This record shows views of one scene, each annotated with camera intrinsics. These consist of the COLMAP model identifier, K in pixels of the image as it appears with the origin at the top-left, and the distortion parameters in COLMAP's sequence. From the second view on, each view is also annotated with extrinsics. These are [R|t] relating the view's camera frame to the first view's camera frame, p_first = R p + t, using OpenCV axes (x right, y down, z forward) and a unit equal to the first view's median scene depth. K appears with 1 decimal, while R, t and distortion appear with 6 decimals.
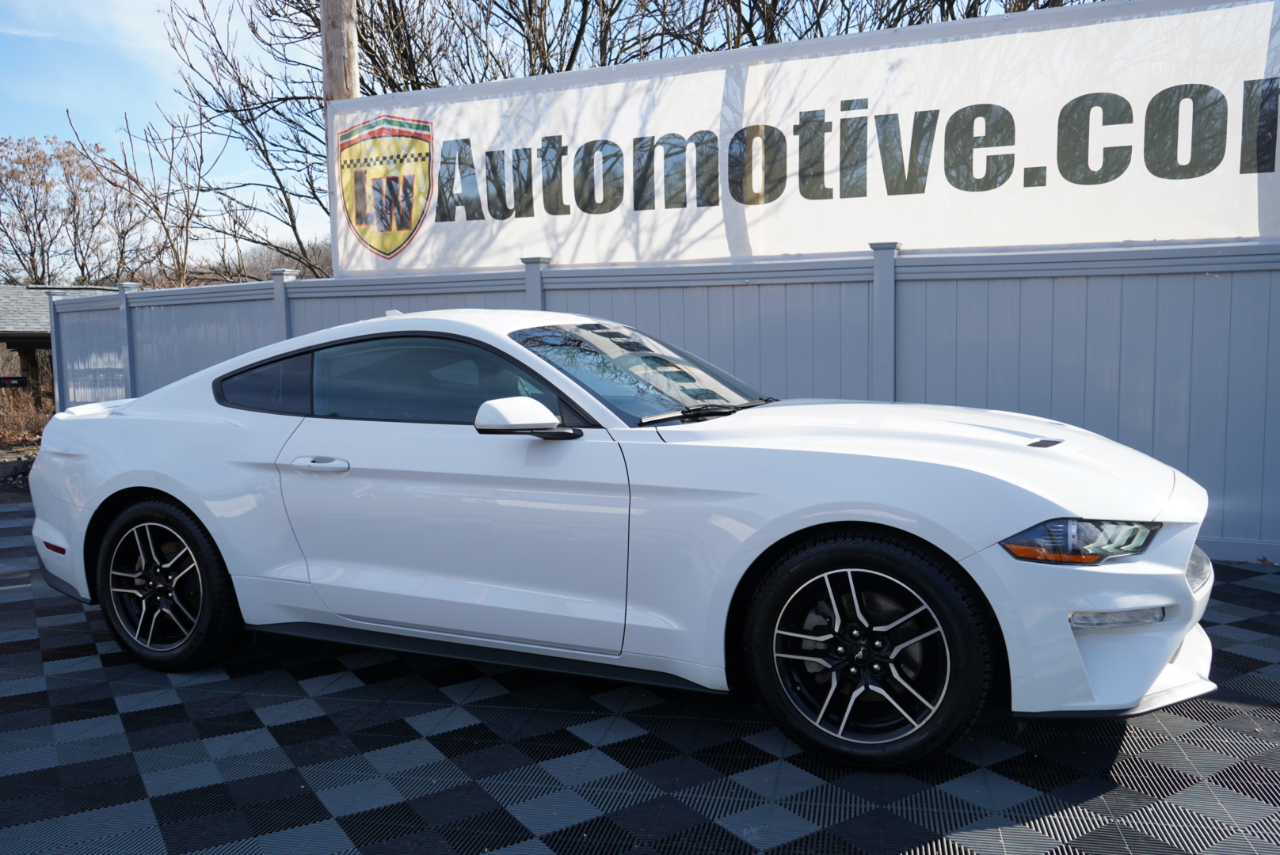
lens RADIAL K [[1024.5, 0, 636.1], [0, 1024.5, 427.2], [0, 0, 1]] dist [-0.006213, 0.005776]
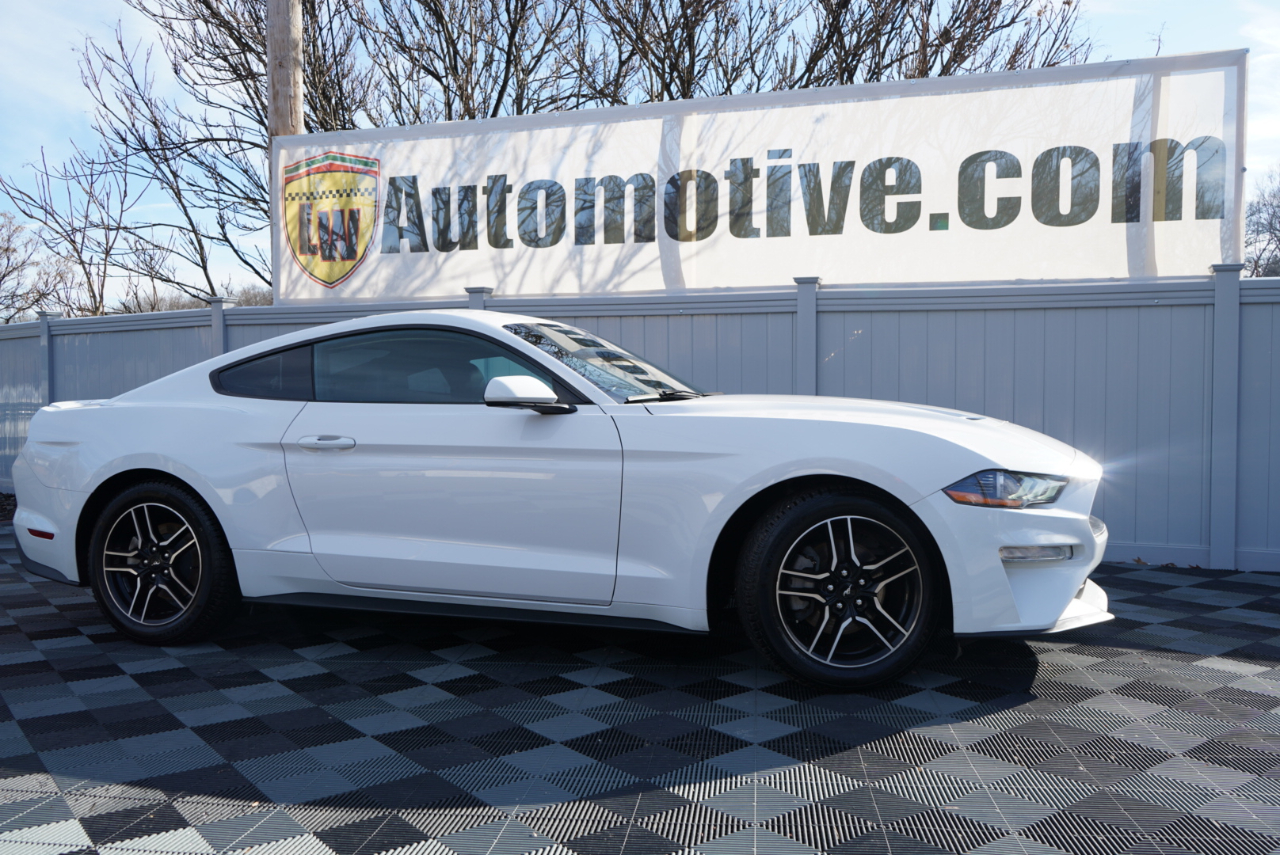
lens RADIAL K [[1022.7, 0, 640.0], [0, 1022.7, 427.5], [0, 0, 1]] dist [-0.008816, 0.009030]
pose [[0.994134, 0.010758, 0.107622, -0.052992], [-0.004298, 0.998184, -0.060081, 0.047656], [-0.108073, 0.059266, 0.992375, -0.064305]]
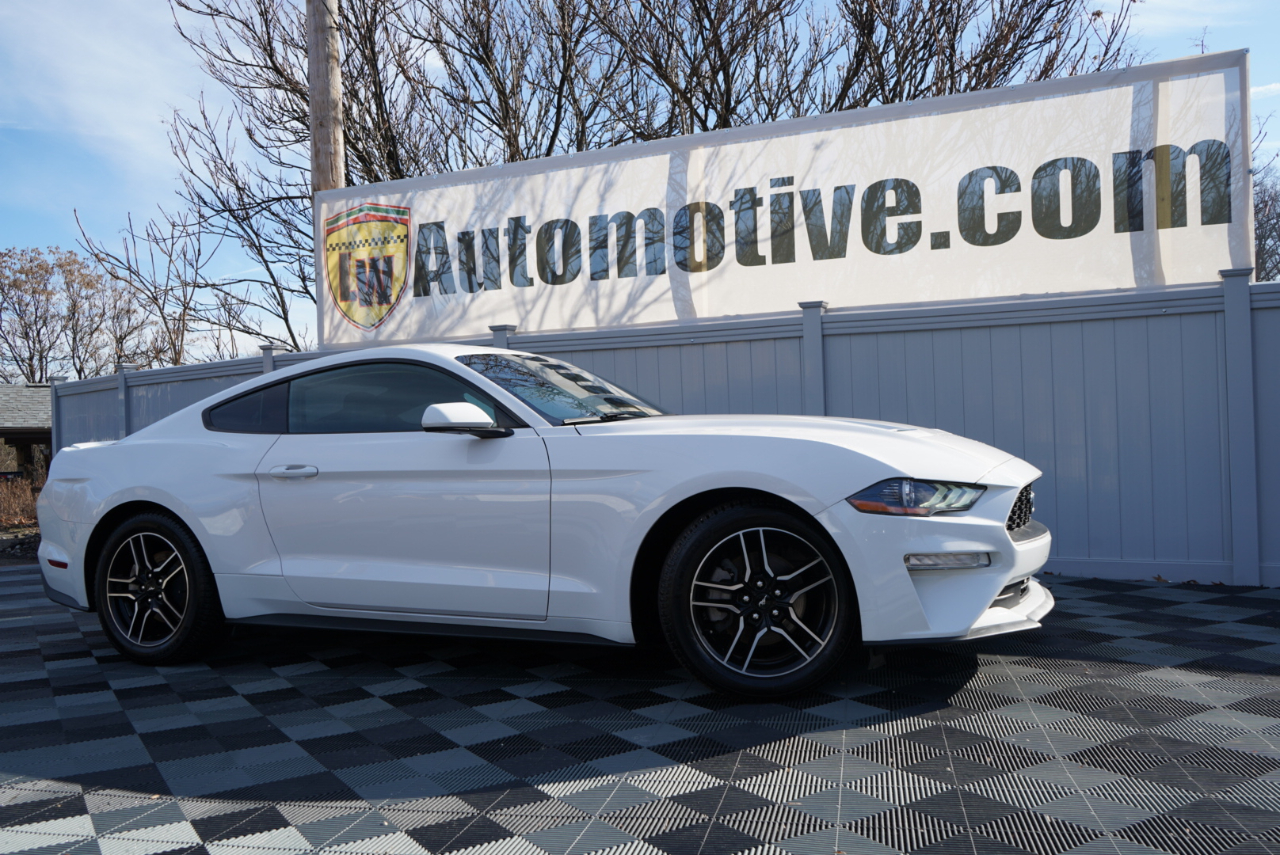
lens RADIAL K [[1024.5, 0, 636.1], [0, 1024.5, 427.2], [0, 0, 1]] dist [-0.006213, 0.005776]
pose [[0.999863, -0.015236, 0.006404, 0.041694], [0.015788, 0.995115, -0.097452, 0.059777], [-0.004888, 0.097540, 0.995220, -0.091822]]
